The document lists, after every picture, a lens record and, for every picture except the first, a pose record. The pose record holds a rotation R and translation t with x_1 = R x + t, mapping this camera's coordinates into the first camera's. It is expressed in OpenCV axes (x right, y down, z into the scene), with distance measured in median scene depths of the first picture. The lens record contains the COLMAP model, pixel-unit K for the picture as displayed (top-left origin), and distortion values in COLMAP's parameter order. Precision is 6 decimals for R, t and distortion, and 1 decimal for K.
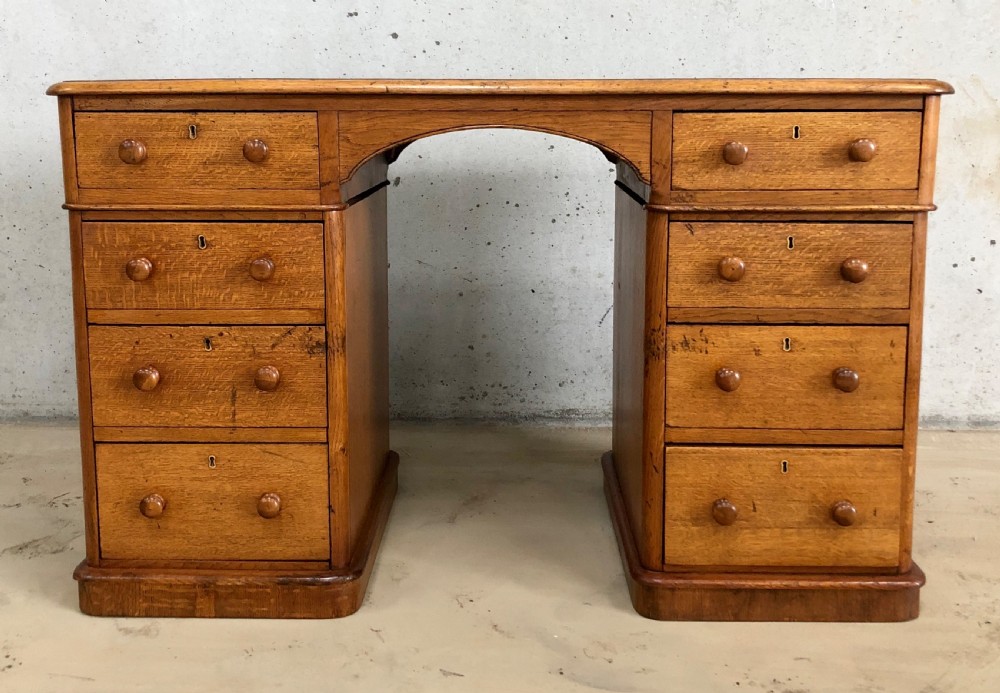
lens RADIAL K [[1078.9, 0, 501.8], [0, 1078.9, 248.4], [0, 0, 1]] dist [0.123770, -0.407349]
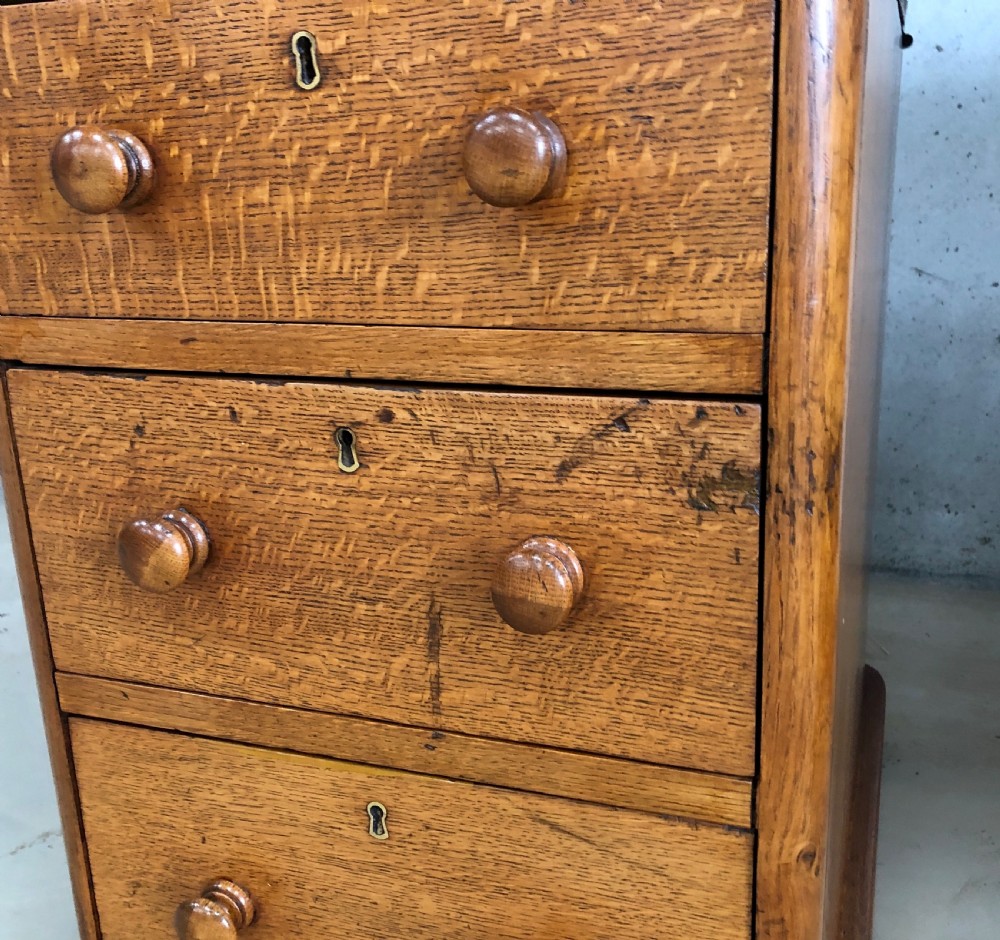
lens RADIAL K [[1047.0, 0, 568.2], [0, 1047.0, 468.6], [0, 0, 1]] dist [0.086798, -0.203670]
pose [[0.955024, 0.060554, -0.290278, -0.135291], [-0.016810, 0.988409, 0.150882, 0.051097], [0.296050, -0.139216, 0.944973, 0.759712]]
